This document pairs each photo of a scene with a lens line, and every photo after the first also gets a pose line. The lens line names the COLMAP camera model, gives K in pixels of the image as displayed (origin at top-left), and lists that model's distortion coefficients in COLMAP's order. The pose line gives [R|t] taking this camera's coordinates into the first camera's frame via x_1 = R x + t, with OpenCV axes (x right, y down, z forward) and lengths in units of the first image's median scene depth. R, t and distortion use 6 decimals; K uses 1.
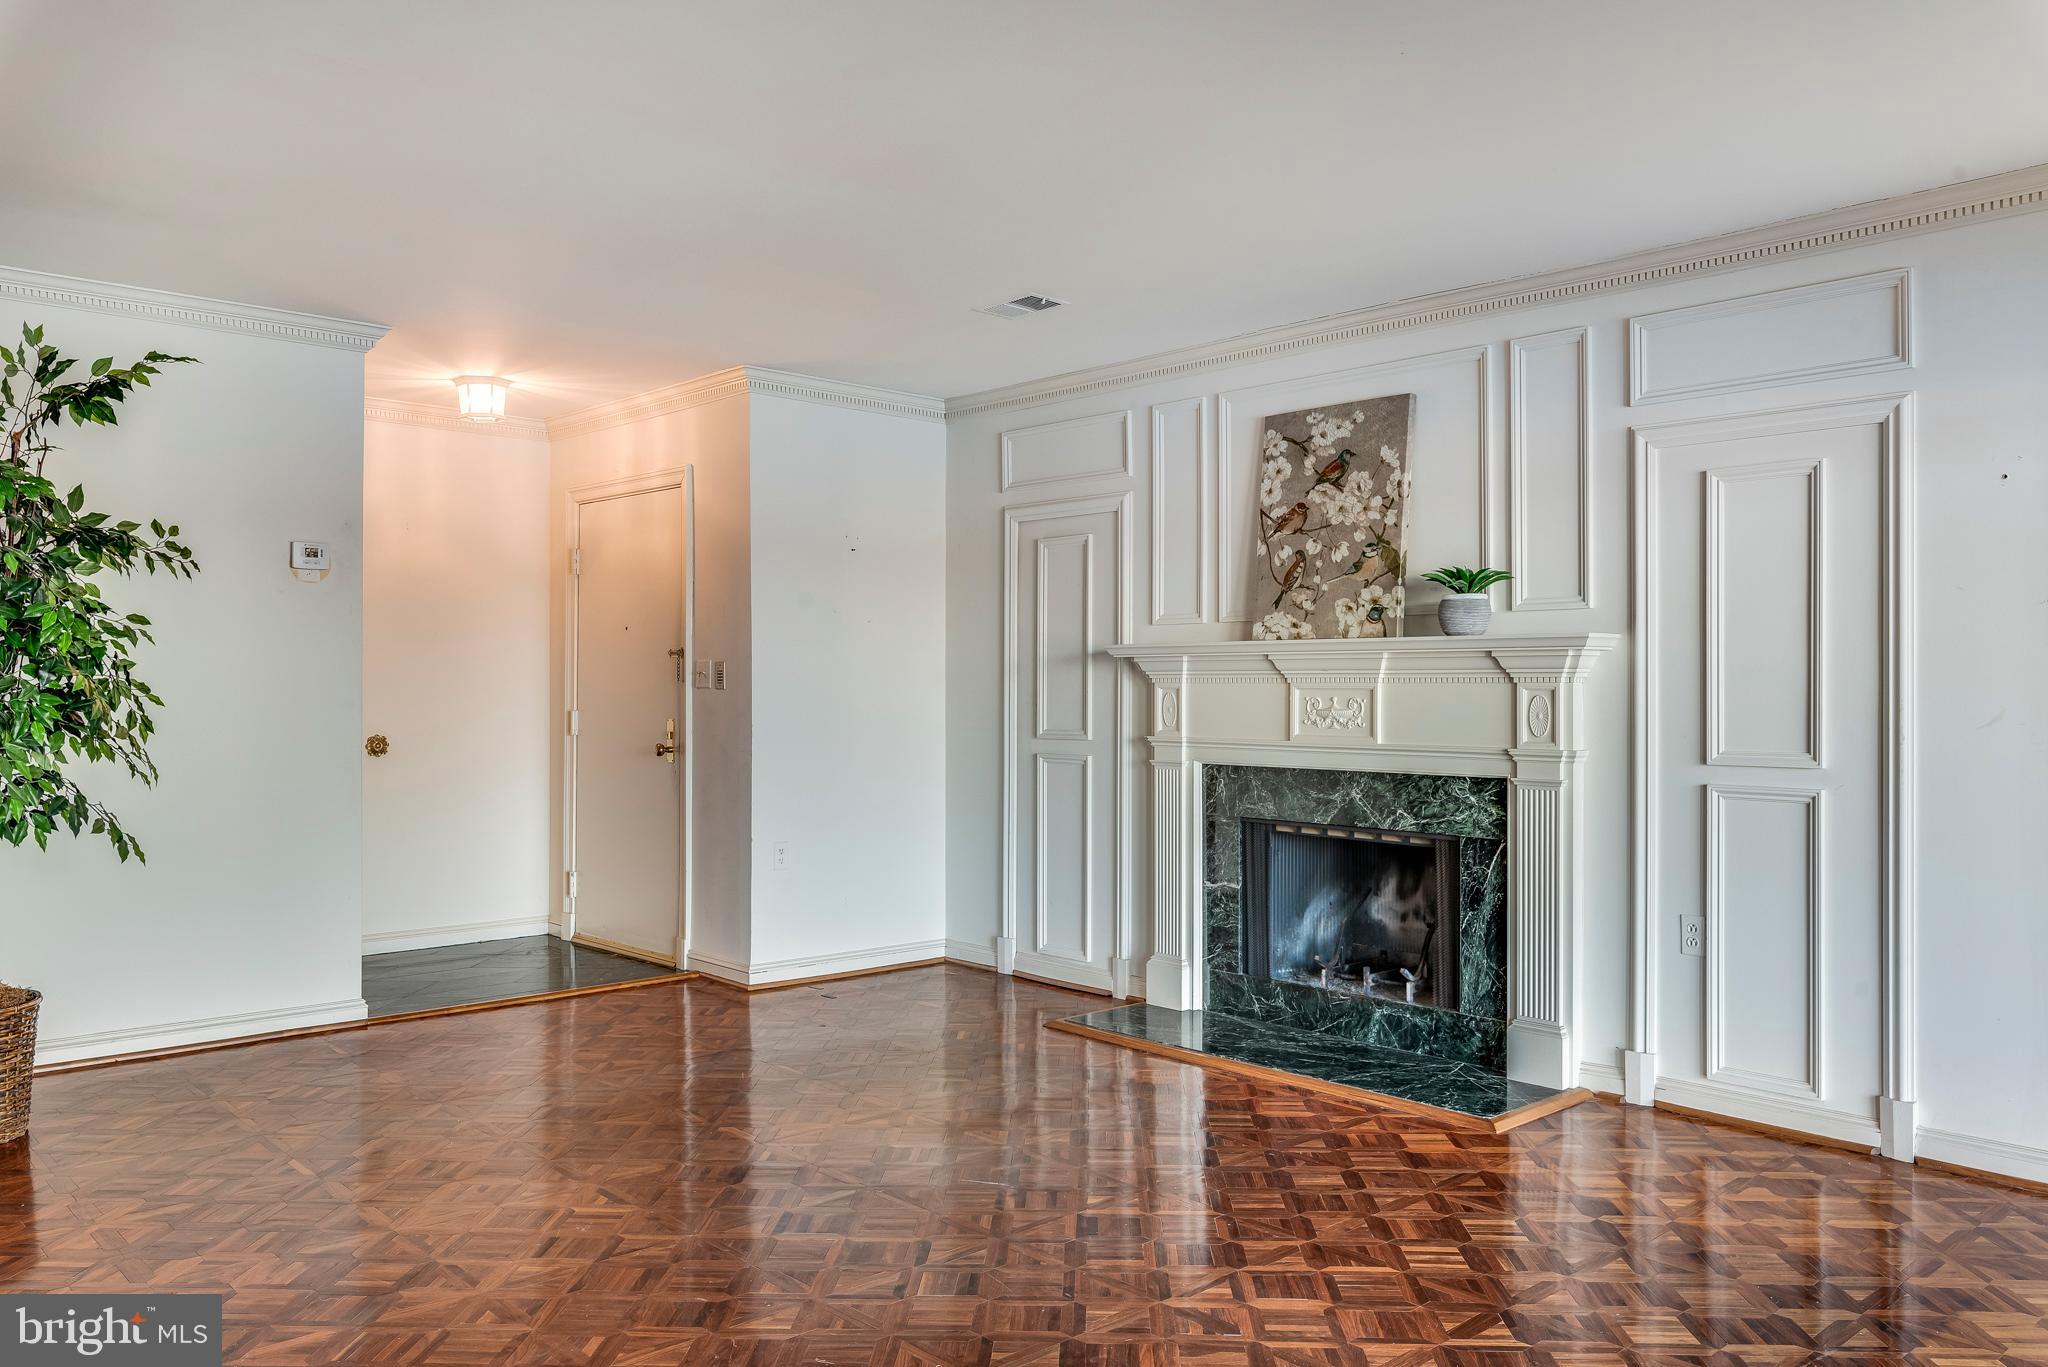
lens RADIAL K [[1494.8, 0, 1034.5], [0, 1494.8, 676.0], [0, 0, 1]] dist [-0.002389, -0.001829]
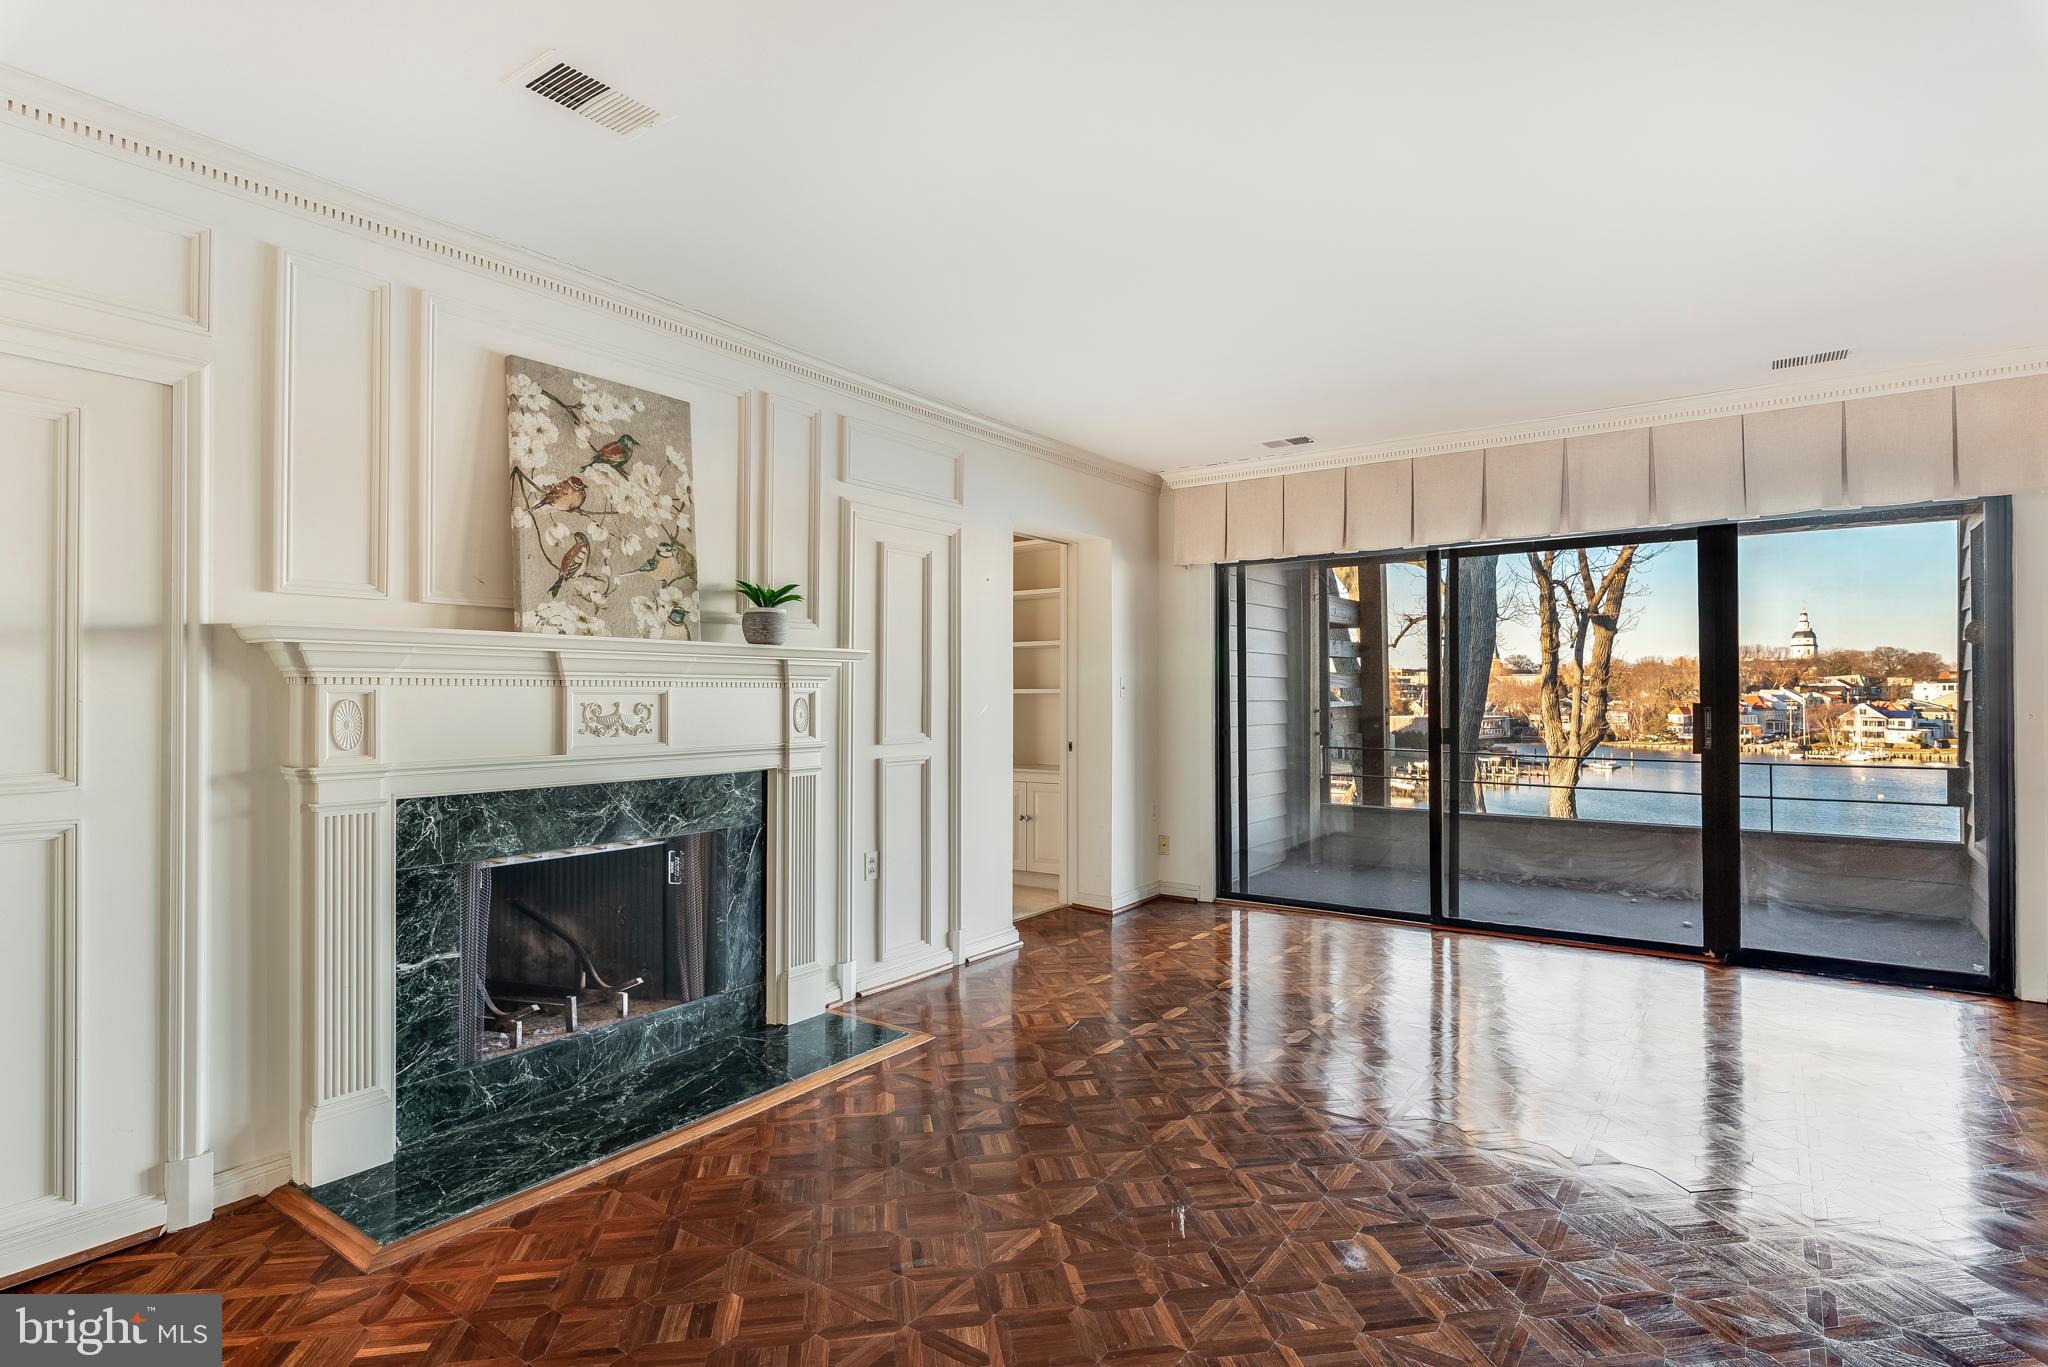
lens RADIAL K [[1042.3, 0, 1034.3], [0, 1042.3, 683.6], [0, 0, 1]] dist [0.001868, 0.000415]
pose [[-0.197769, 0.009796, 0.980200, -0.471075], [-0.004593, 0.999930, -0.010920, 0.008559], [-0.980238, -0.006662, -0.197710, 0.875111]]
